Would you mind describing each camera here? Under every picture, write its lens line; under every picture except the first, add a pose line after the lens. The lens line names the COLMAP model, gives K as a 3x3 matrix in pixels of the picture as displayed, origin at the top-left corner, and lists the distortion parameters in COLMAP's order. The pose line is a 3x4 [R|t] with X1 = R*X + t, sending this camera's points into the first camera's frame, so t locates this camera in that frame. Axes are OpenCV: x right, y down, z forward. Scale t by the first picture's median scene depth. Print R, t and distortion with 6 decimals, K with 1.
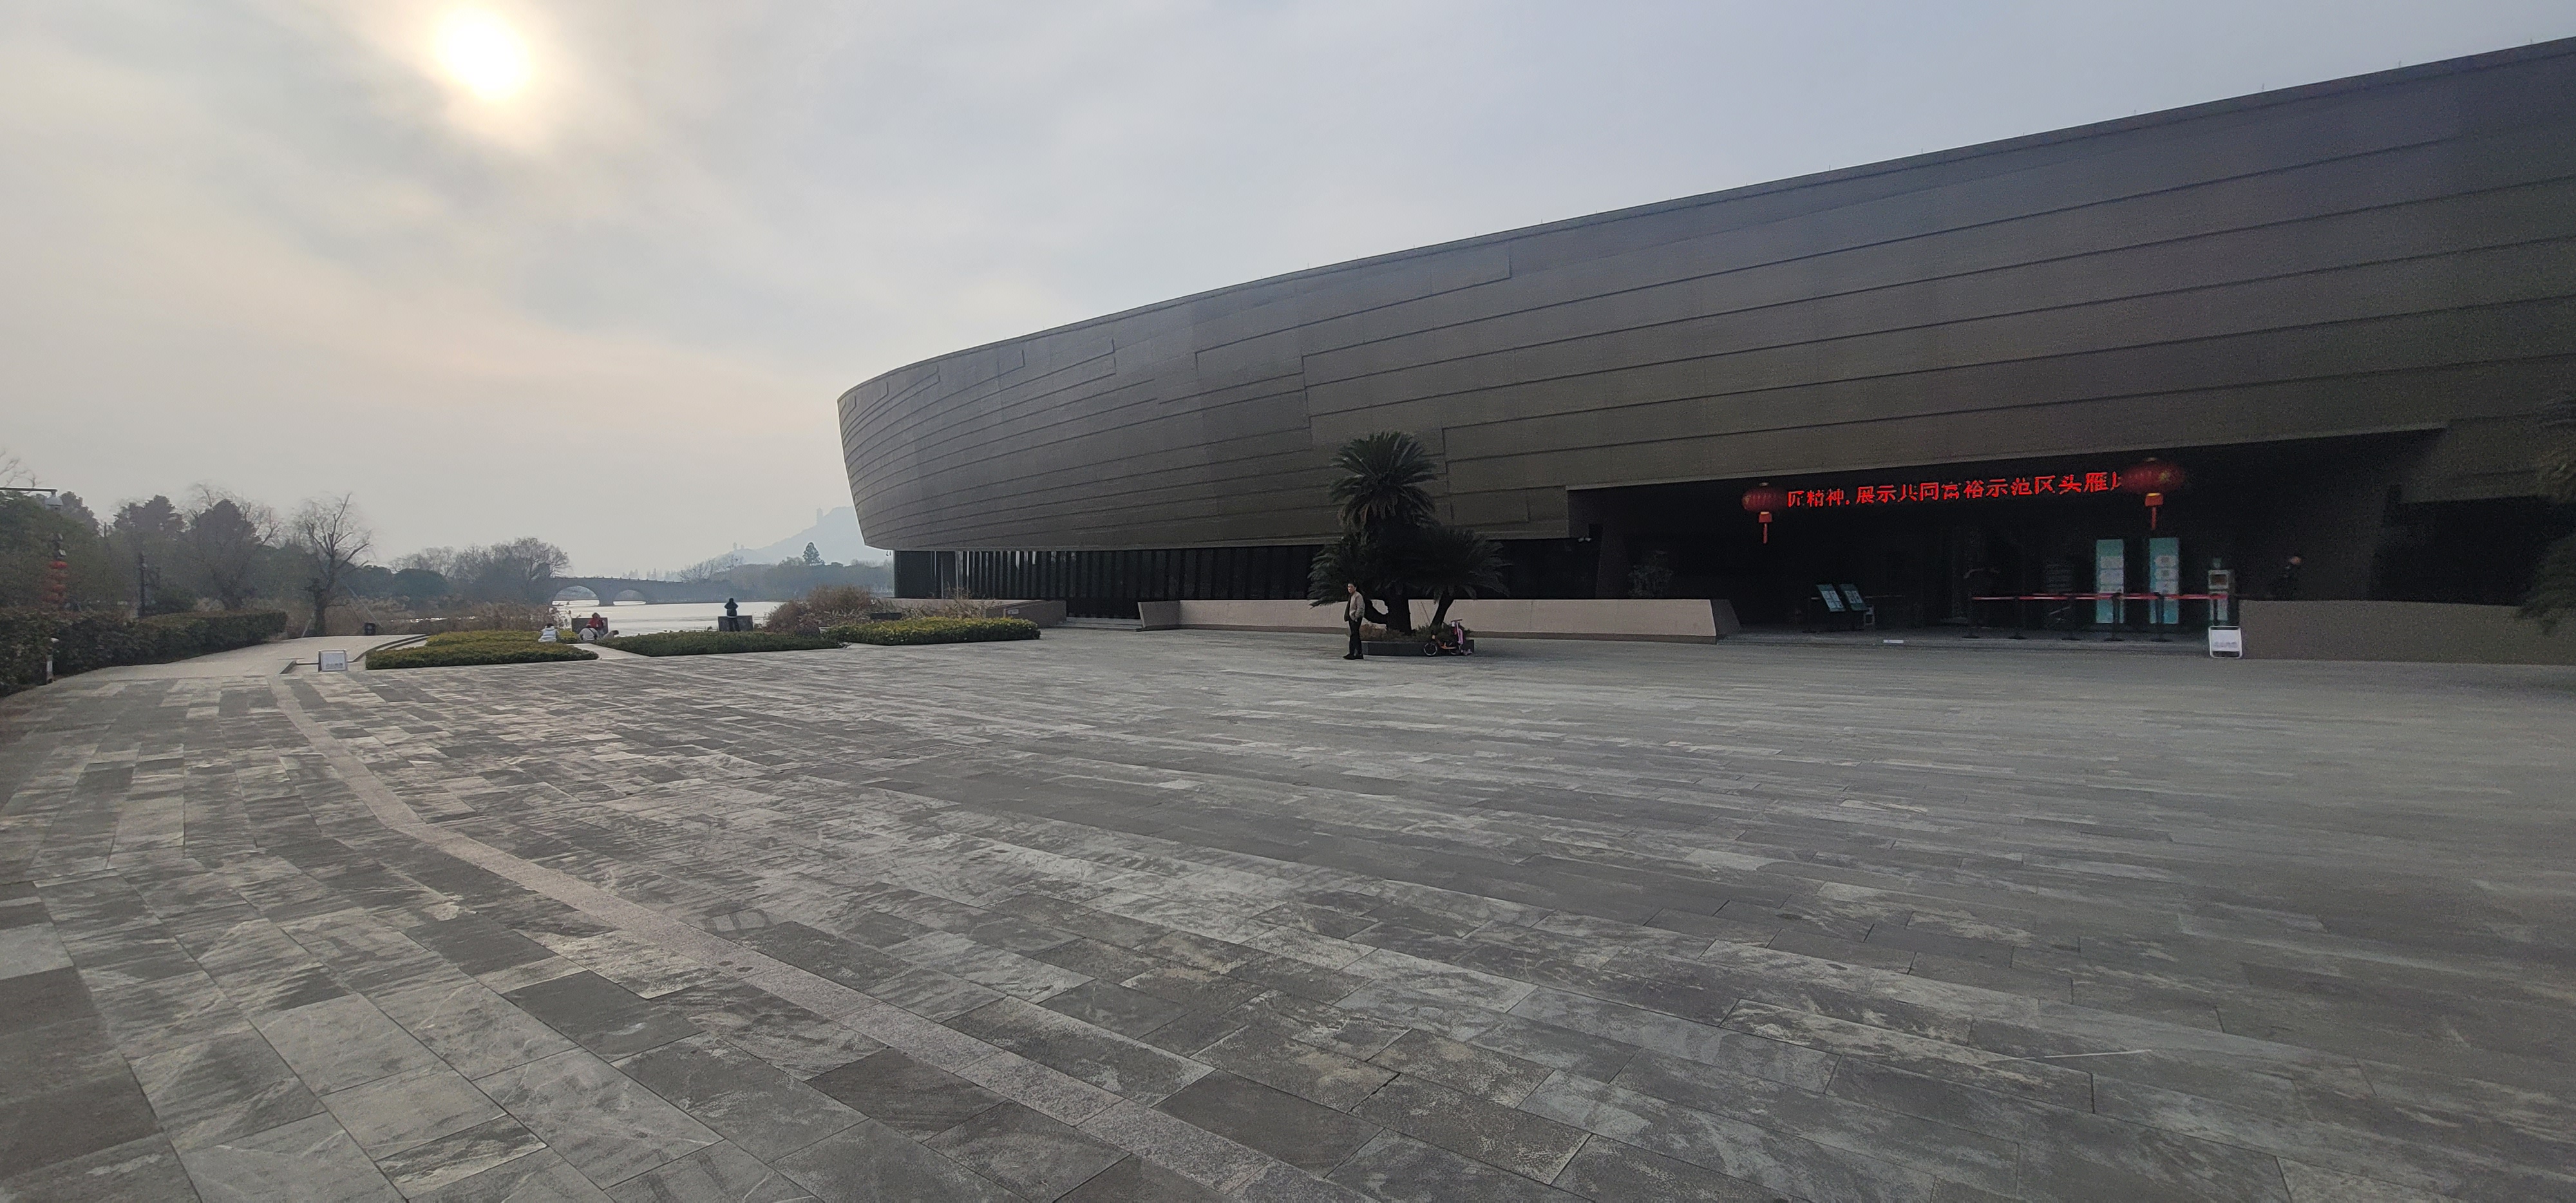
lens RADIAL K [[1051.1, 0, 1288.0], [0, 1051.1, 601.5], [0, 0, 1]] dist [-0.007617, 0.000363]
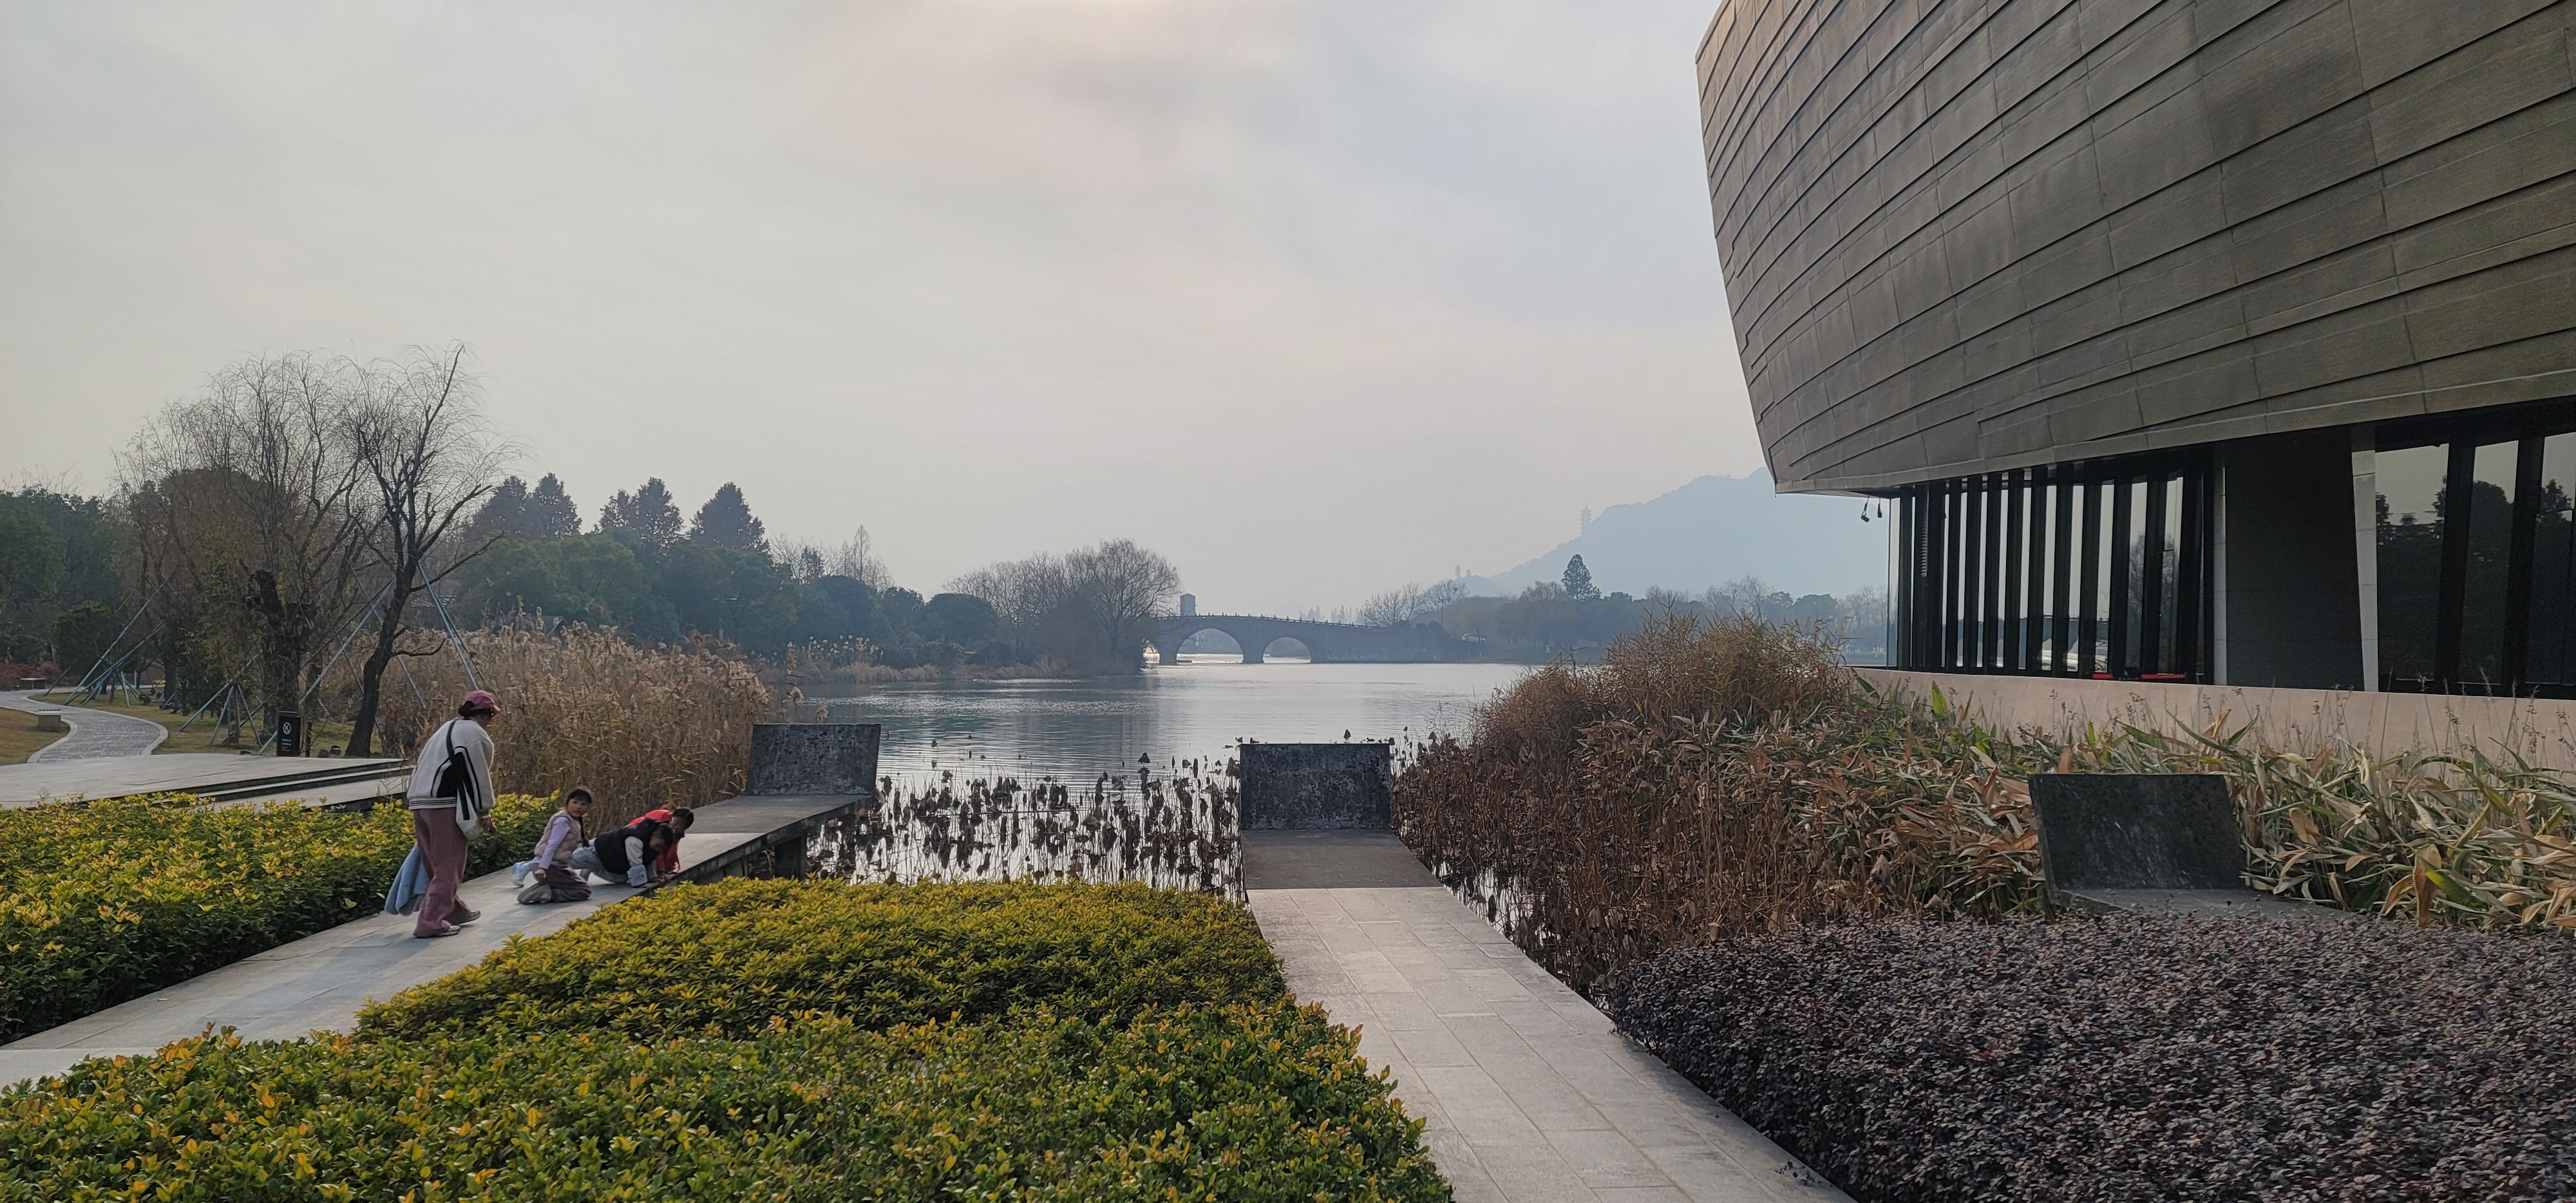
lens RADIAL K [[1791.7, 0, 1280.7], [0, 1791.7, 678.1], [0, 0, 1]] dist [0.026959, -0.059719]
pose [[0.833399, 0.028227, -0.551950, -0.649102], [-0.025409, 0.999596, 0.012754, -0.007551], [0.552087, 0.003396, 0.833779, 1.350460]]
